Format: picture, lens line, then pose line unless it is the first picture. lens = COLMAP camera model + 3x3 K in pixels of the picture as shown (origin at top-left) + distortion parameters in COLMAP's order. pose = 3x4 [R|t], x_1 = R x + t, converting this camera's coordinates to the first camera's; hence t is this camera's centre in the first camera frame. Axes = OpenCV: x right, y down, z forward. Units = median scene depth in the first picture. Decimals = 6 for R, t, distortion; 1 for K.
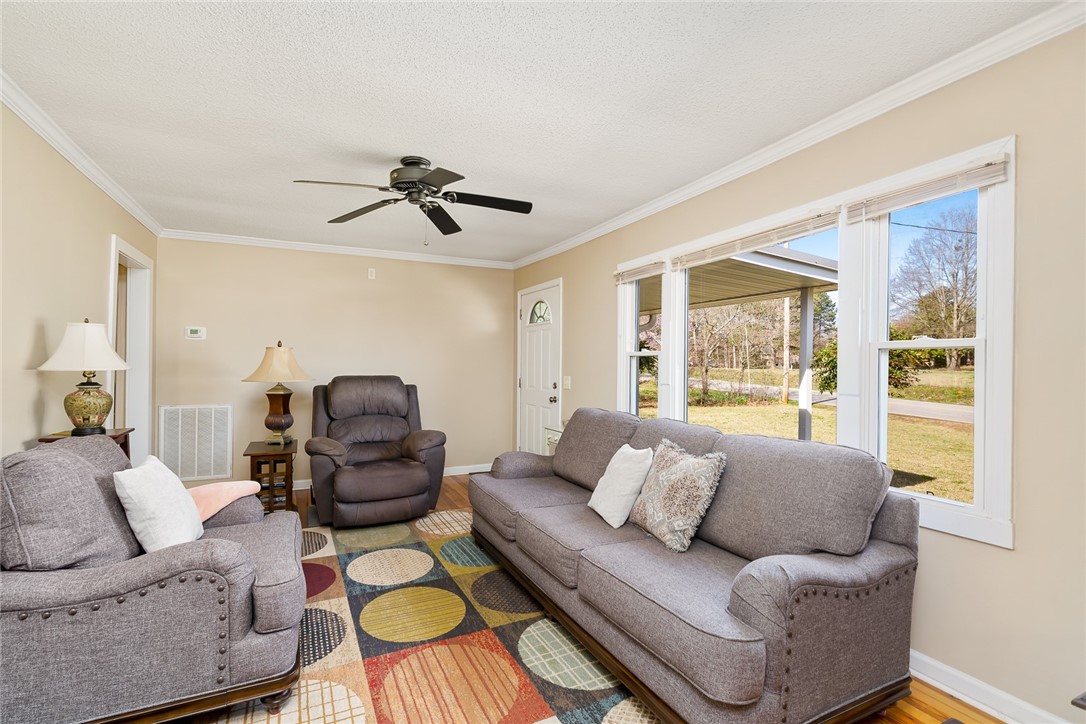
lens RADIAL K [[497.6, 0, 543.4], [0, 497.6, 368.4], [0, 0, 1]] dist [-0.005295, 0.000228]
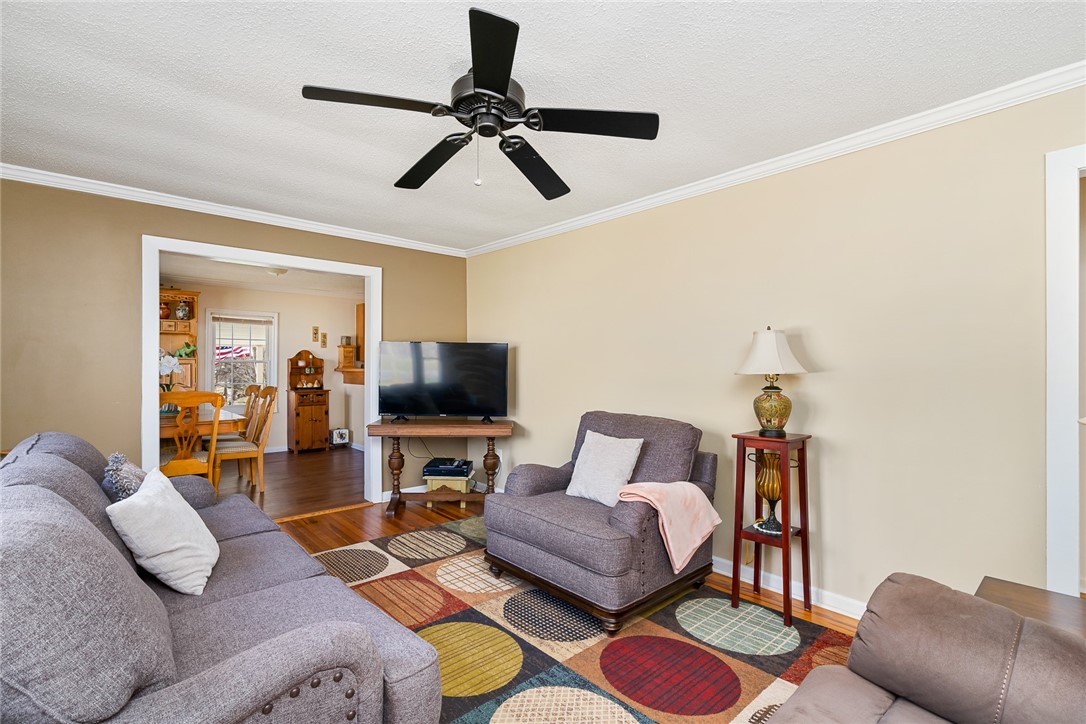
lens RADIAL K [[497.6, 0, 539.7], [0, 497.6, 363.0], [0, 0, 1]] dist [-0.005295, 0.000228]
pose [[-0.965111, -0.011412, -0.261593, -0.164731], [-0.005927, 0.999746, -0.021747, 0.003922], [0.261775, -0.019438, -0.964933, 1.884135]]
